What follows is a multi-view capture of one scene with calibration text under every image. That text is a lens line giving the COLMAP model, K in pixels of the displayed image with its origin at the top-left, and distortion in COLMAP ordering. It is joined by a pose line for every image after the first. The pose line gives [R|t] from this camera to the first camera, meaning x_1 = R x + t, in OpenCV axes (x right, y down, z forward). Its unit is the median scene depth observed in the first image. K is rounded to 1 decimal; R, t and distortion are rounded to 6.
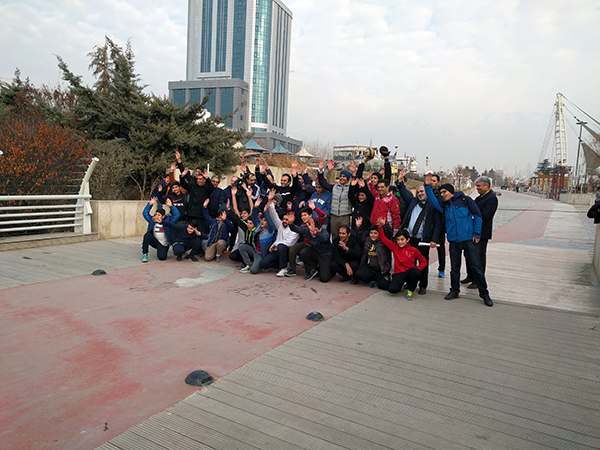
lens RADIAL K [[463.8, 0, 298.8], [0, 463.8, 220.8], [0, 0, 1]] dist [0.000700, 0.034909]
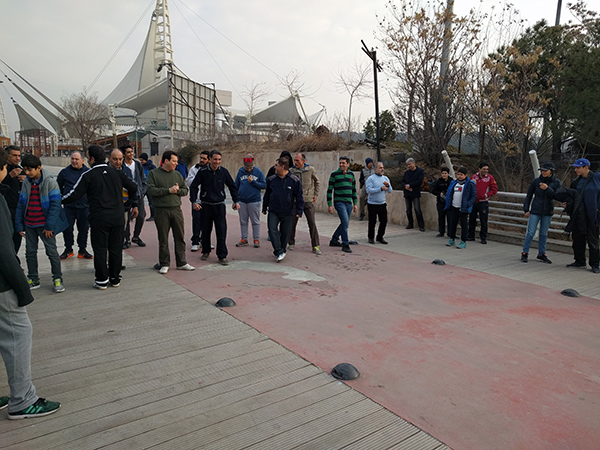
lens RADIAL K [[463.8, 0, 302.1], [0, 463.8, 217.5], [0, 0, 1]] dist [0.000700, 0.034909]
pose [[0.409771, -0.160887, 0.897888, -1.473935], [0.089932, 0.986653, 0.135750, -0.160920], [-0.907744, 0.025122, 0.418771, 0.861187]]
